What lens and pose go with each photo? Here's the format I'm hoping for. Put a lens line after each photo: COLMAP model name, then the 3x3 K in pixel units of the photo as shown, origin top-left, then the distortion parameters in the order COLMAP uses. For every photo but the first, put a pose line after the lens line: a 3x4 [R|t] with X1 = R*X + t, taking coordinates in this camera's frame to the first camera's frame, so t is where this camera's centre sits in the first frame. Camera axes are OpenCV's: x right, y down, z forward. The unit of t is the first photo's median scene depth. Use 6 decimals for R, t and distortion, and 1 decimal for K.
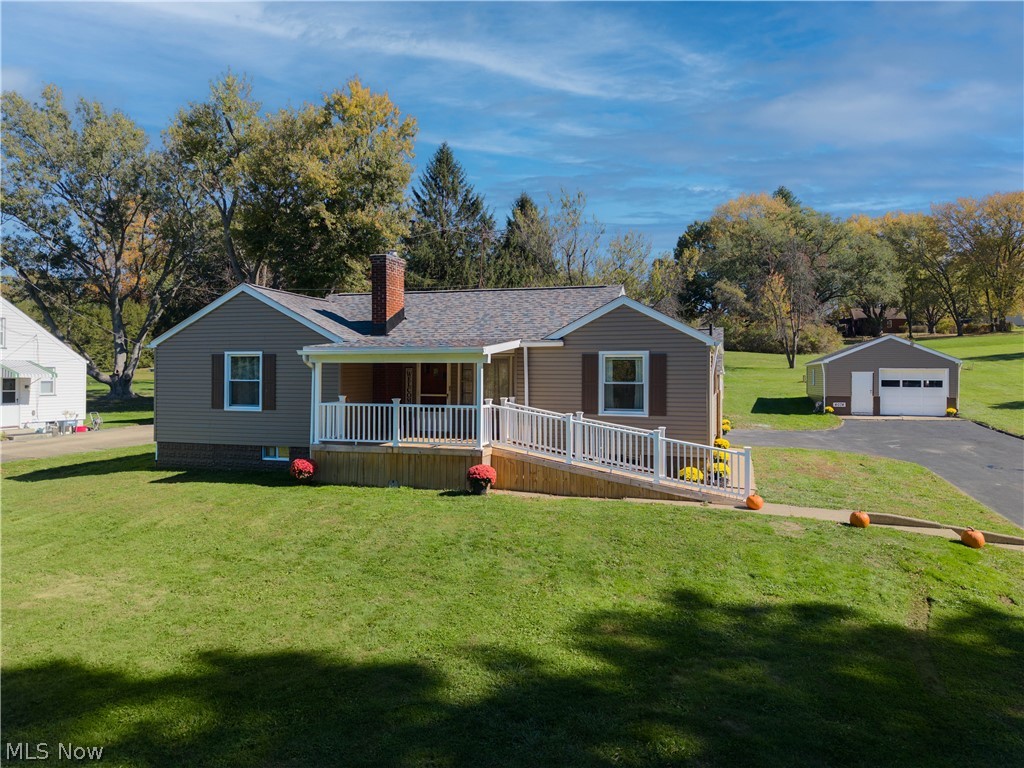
lens RADIAL K [[694.6, 0, 505.2], [0, 694.6, 380.7], [0, 0, 1]] dist [0.018230, 0.001276]
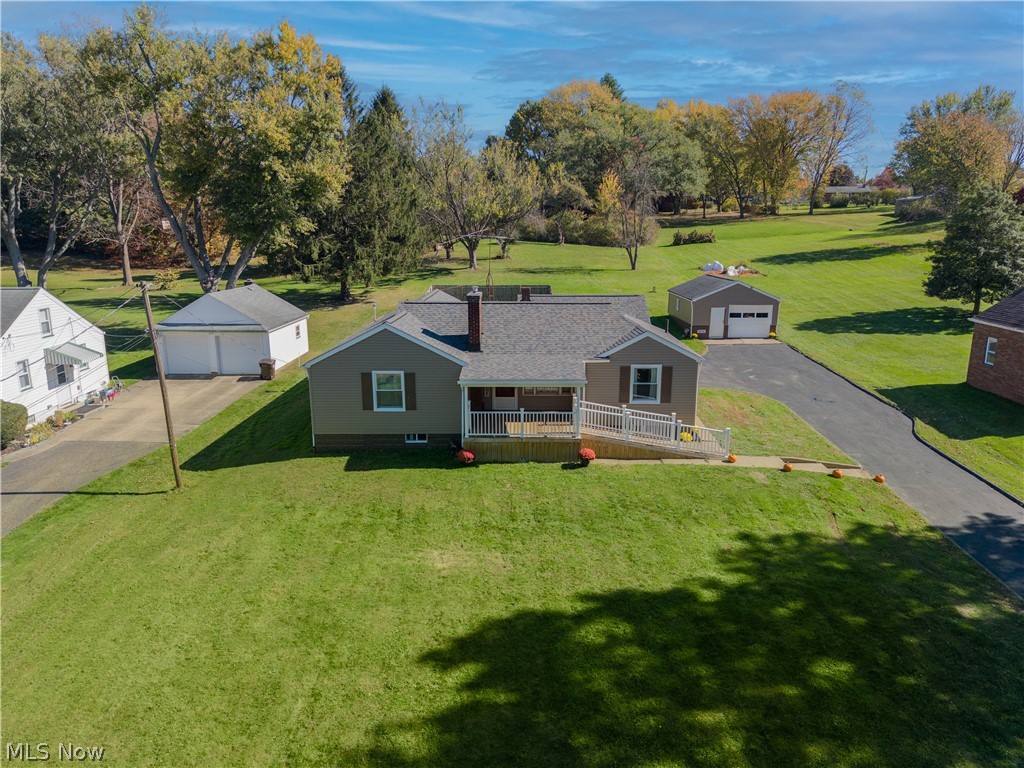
lens RADIAL K [[687.6, 0, 499.8], [0, 687.6, 399.8], [0, 0, 1]] dist [0.057094, -0.066058]
pose [[0.960322, -0.078196, 0.267705, -0.515347], [0.011480, 0.970159, 0.242198, -0.308558], [-0.278656, -0.229515, 0.932563, -0.367720]]
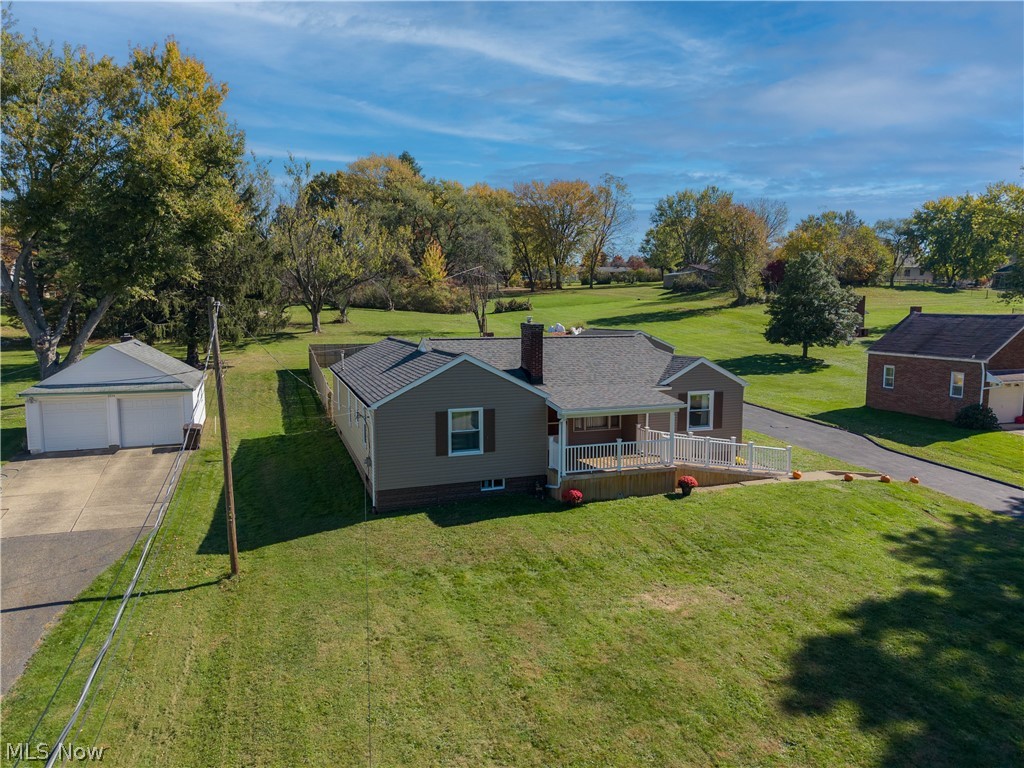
lens RADIAL K [[687.6, 0, 499.8], [0, 687.6, 399.8], [0, 0, 1]] dist [0.057094, -0.066058]
pose [[0.799748, -0.089713, 0.593595, -1.007190], [0.010981, 0.990792, 0.134949, -0.211658], [-0.600236, -0.101407, 0.793368, -0.001279]]
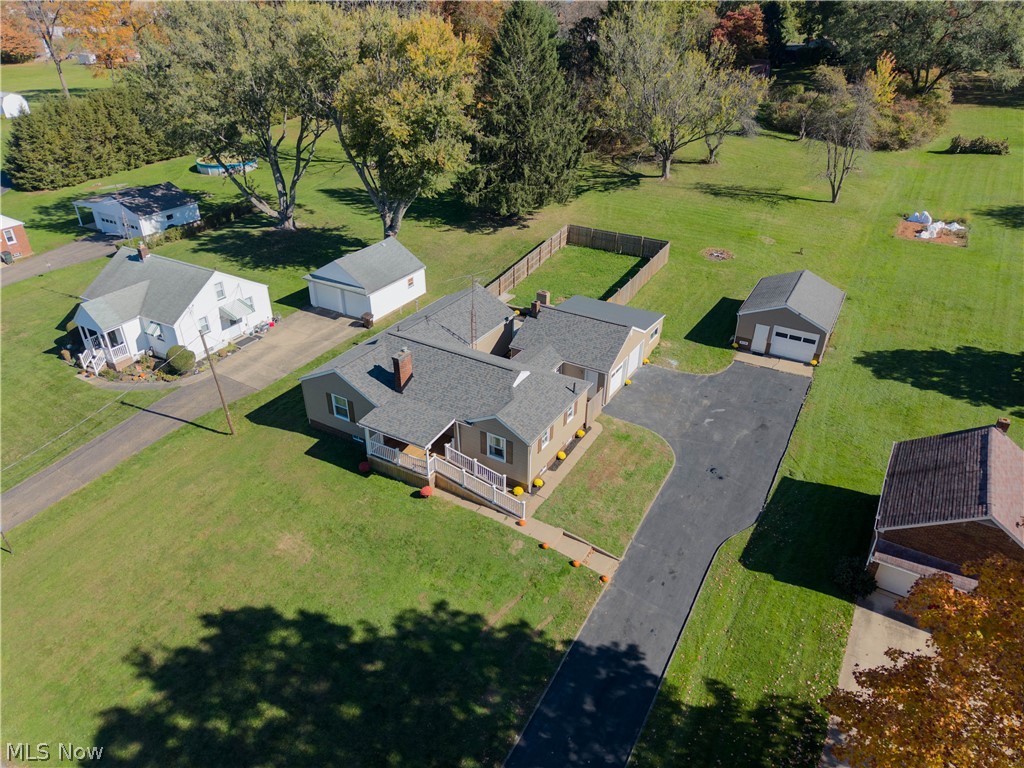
lens RADIAL K [[656.5, 0, 512.0], [0, 656.5, 384.0], [0, 0, 1]] dist [-0.000059, 0.000809]
pose [[0.971908, 0.107438, -0.209406, 0.551178], [0.014665, 0.860357, 0.509480, -1.052513], [0.234902, -0.498239, 0.834613, -0.501073]]
